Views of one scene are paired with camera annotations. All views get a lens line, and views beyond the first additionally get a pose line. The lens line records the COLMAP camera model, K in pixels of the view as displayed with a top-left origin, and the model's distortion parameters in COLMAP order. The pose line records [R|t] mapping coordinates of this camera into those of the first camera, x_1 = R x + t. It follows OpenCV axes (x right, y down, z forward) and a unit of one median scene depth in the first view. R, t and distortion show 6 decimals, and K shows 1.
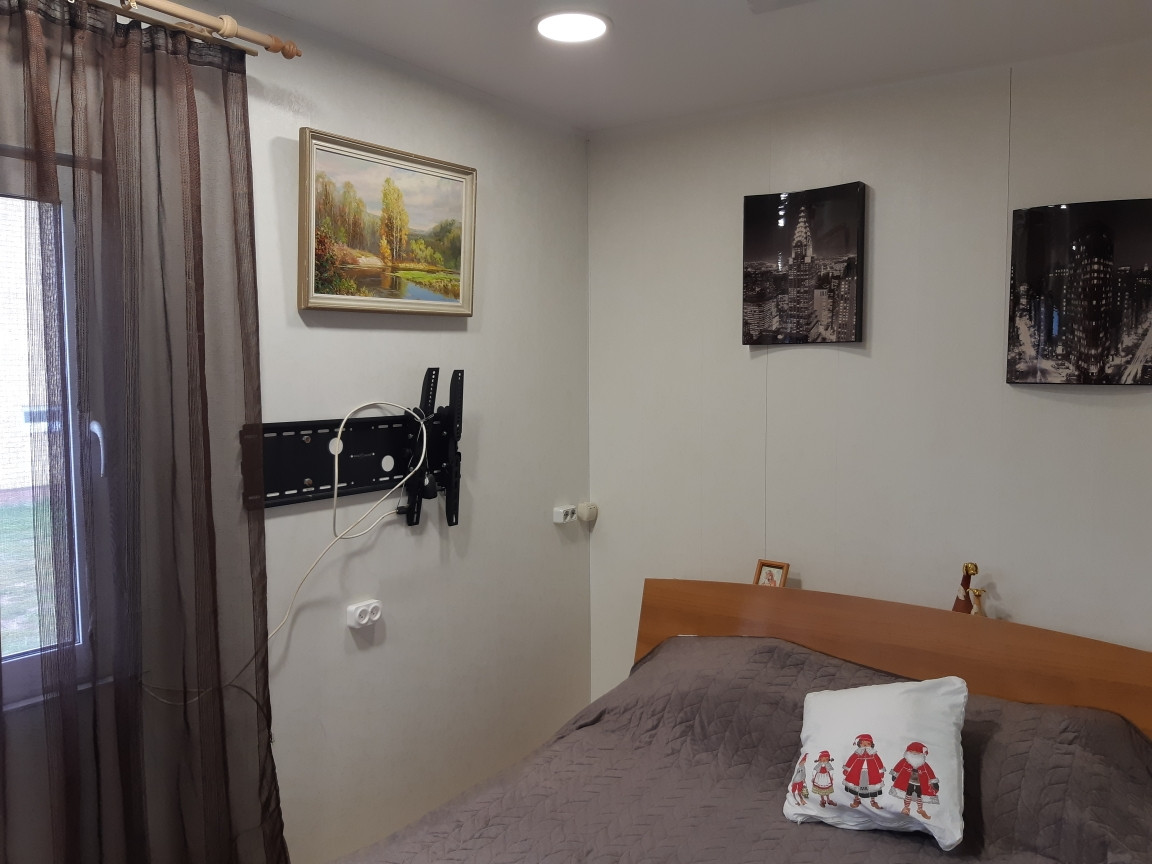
lens RADIAL K [[909.6, 0, 576.0], [0, 909.6, 432.0], [0, 0, 1]] dist [0.063137, -0.159978]
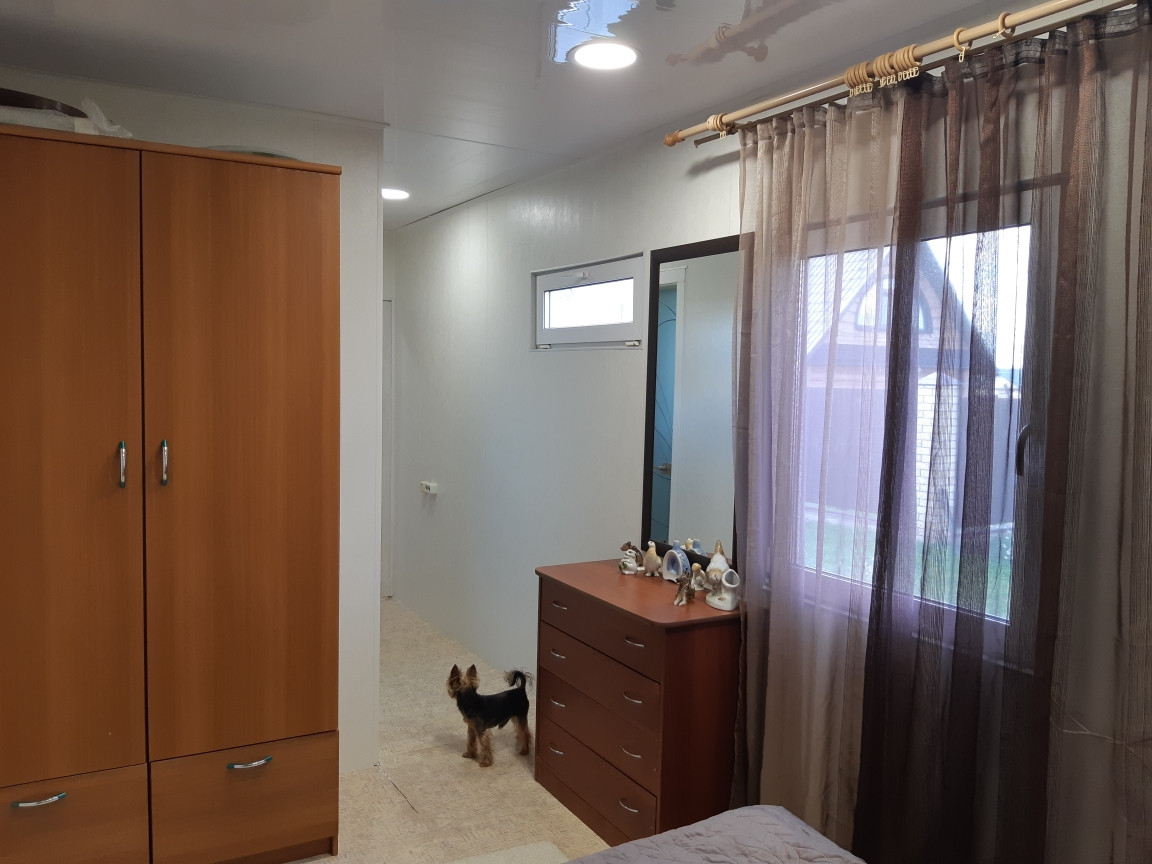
lens RADIAL K [[909.6, 0, 576.0], [0, 909.6, 432.0], [0, 0, 1]] dist [0.063137, -0.159978]
pose [[-0.419396, 0.056124, -0.906067, 0.486143], [-0.084784, 0.991303, 0.100648, -0.051189], [0.903836, 0.119031, -0.410990, 0.721127]]
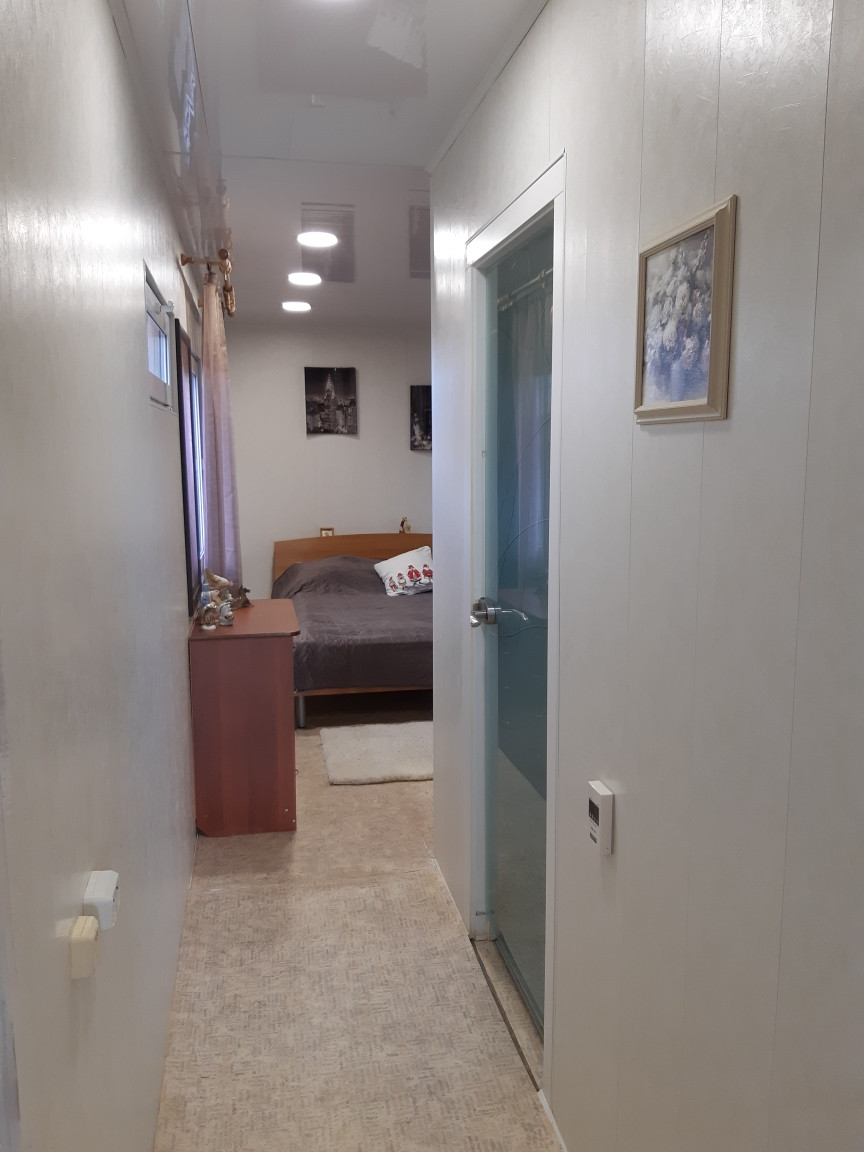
lens RADIAL K [[949.3, 0, 467.0], [0, 949.3, 609.1], [0, 0, 1]] dist [0.004286, -0.186127]
pose [[0.658210, -0.121187, 0.743016, -1.595462], [0.052534, 0.991946, 0.115249, 0.101544], [-0.750999, -0.036824, 0.659276, -1.017321]]
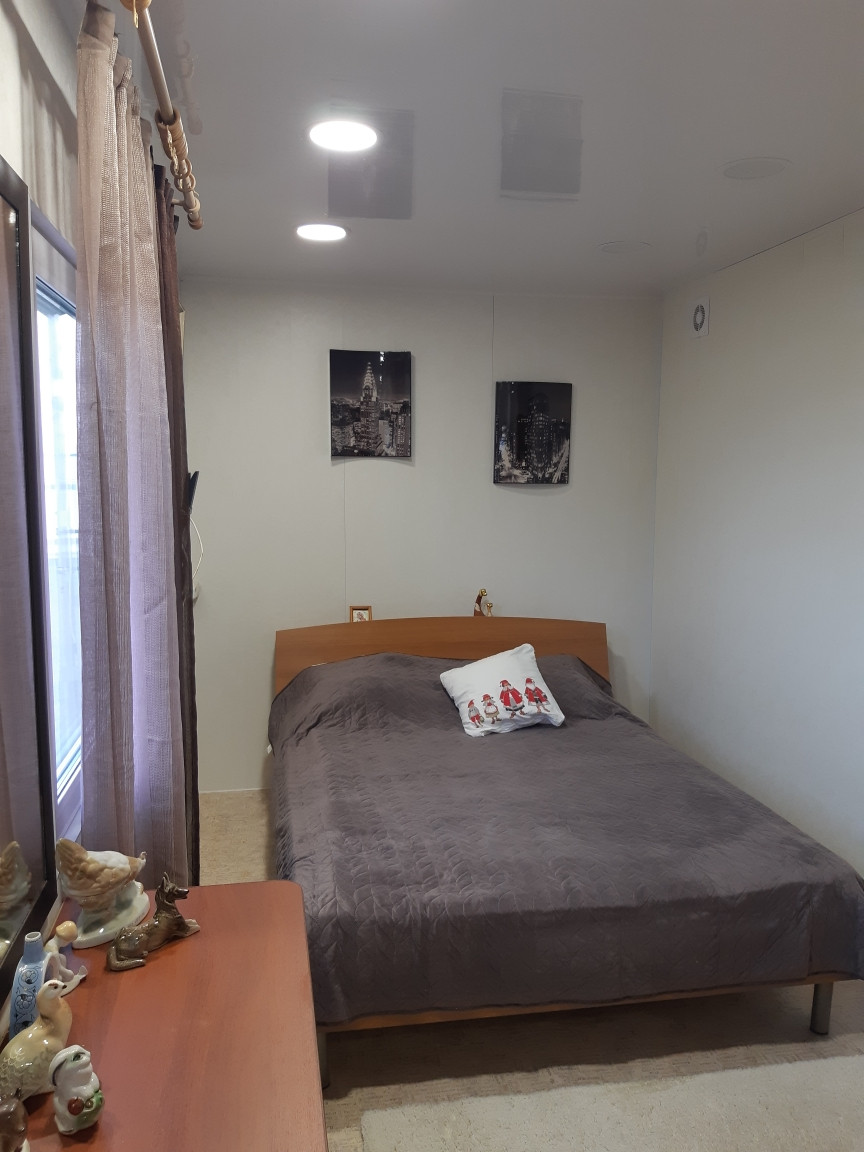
lens RADIAL K [[909.6, 0, 432.0], [0, 909.6, 576.0], [0, 0, 1]] dist [0.063137, -0.159978]
pose [[0.689285, -0.075023, 0.720596, -0.868880], [0.042617, 0.997100, 0.063045, 0.008359], [-0.723236, -0.012746, 0.690483, -0.101210]]
